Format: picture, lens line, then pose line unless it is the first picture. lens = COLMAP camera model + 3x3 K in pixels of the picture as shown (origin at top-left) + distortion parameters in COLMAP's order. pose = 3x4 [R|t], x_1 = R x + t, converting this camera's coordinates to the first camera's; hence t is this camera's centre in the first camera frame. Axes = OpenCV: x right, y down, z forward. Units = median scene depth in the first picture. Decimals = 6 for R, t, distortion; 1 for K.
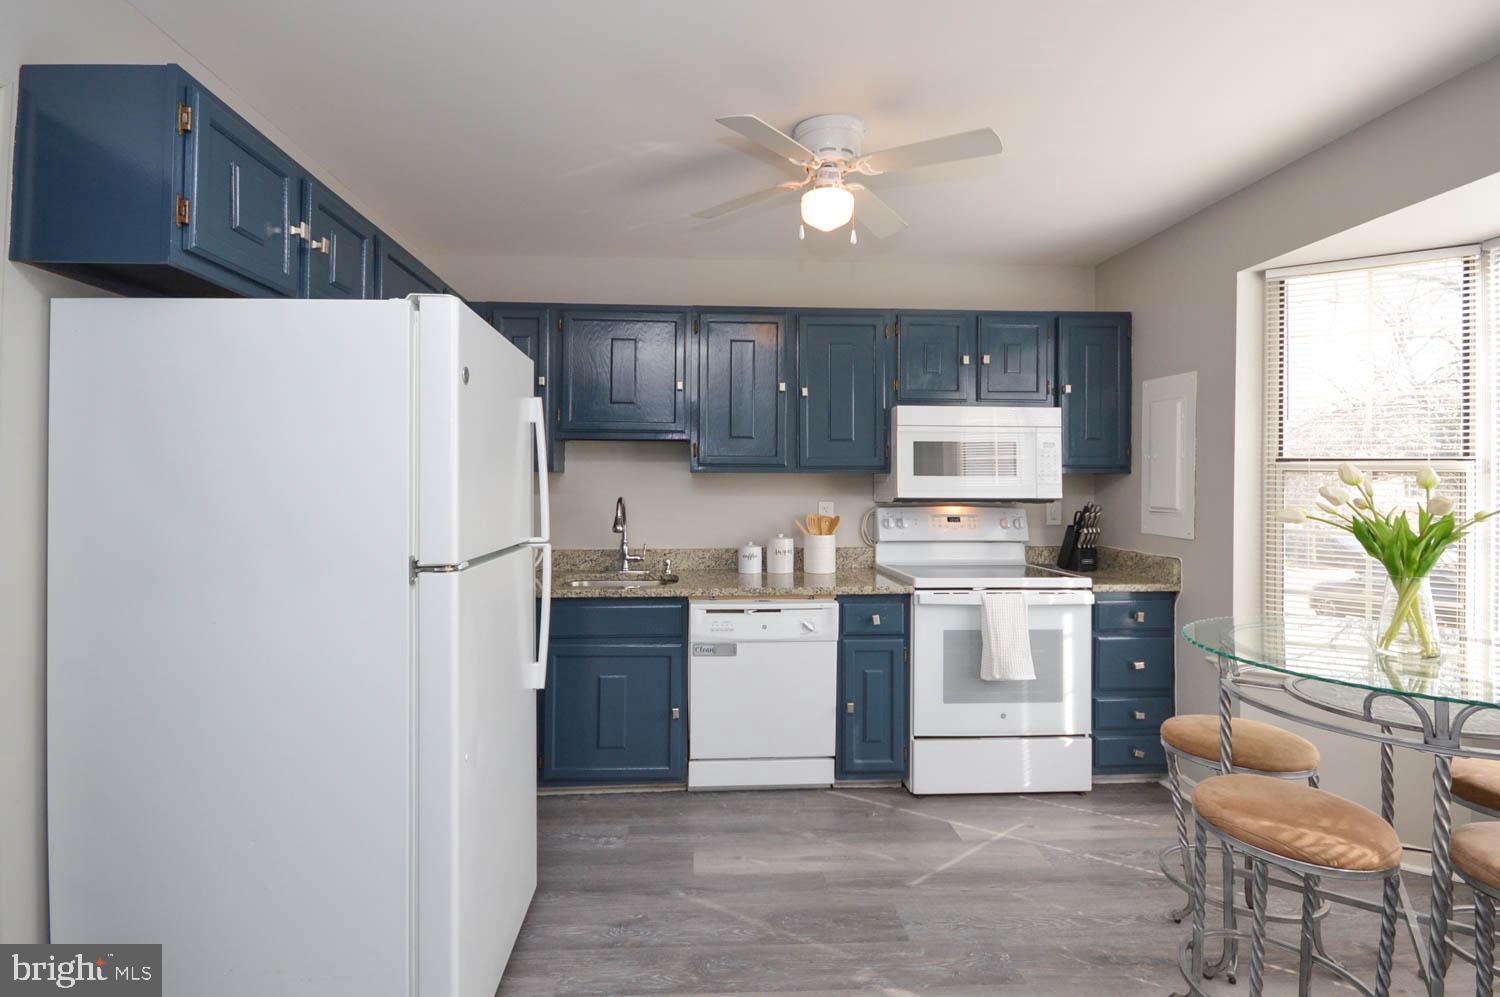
lens RADIAL K [[685.3, 0, 756.2], [0, 685.3, 478.7], [0, 0, 1]] dist [-0.001543, -0.000884]
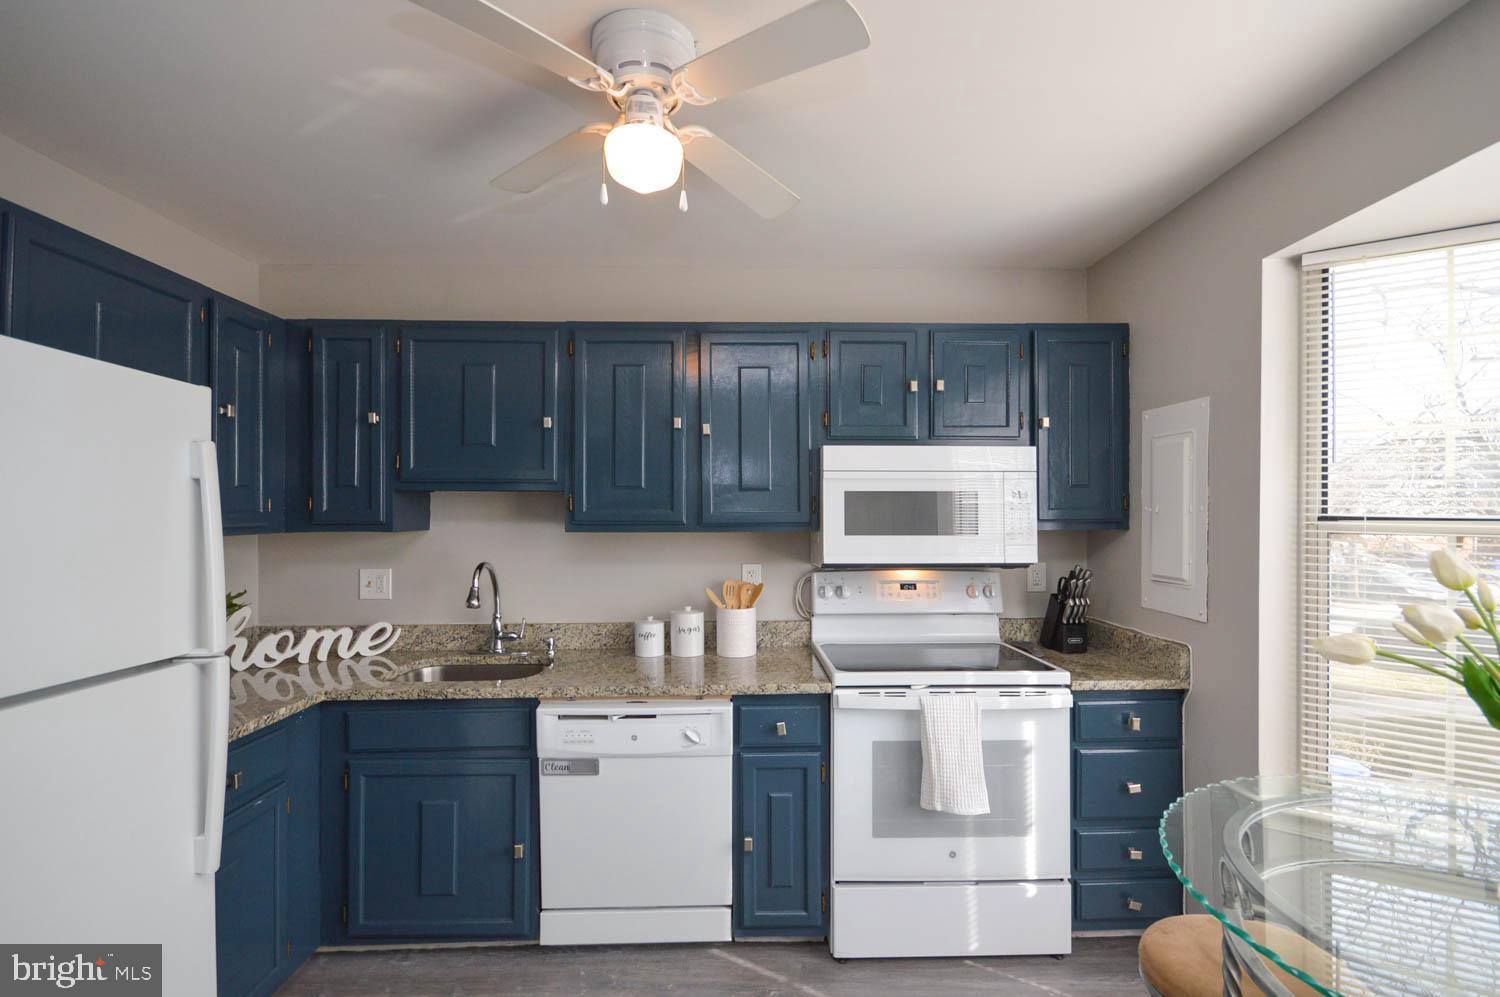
lens RADIAL K [[679.8, 0, 777.4], [0, 679.8, 514.5], [0, 0, 1]] dist [0.000041, -0.000927]
pose [[0.999718, -0.004804, -0.023240, 0.183796], [0.004810, 0.999988, 0.000195, -0.030328], [0.023239, -0.000307, 0.999730, 0.240725]]
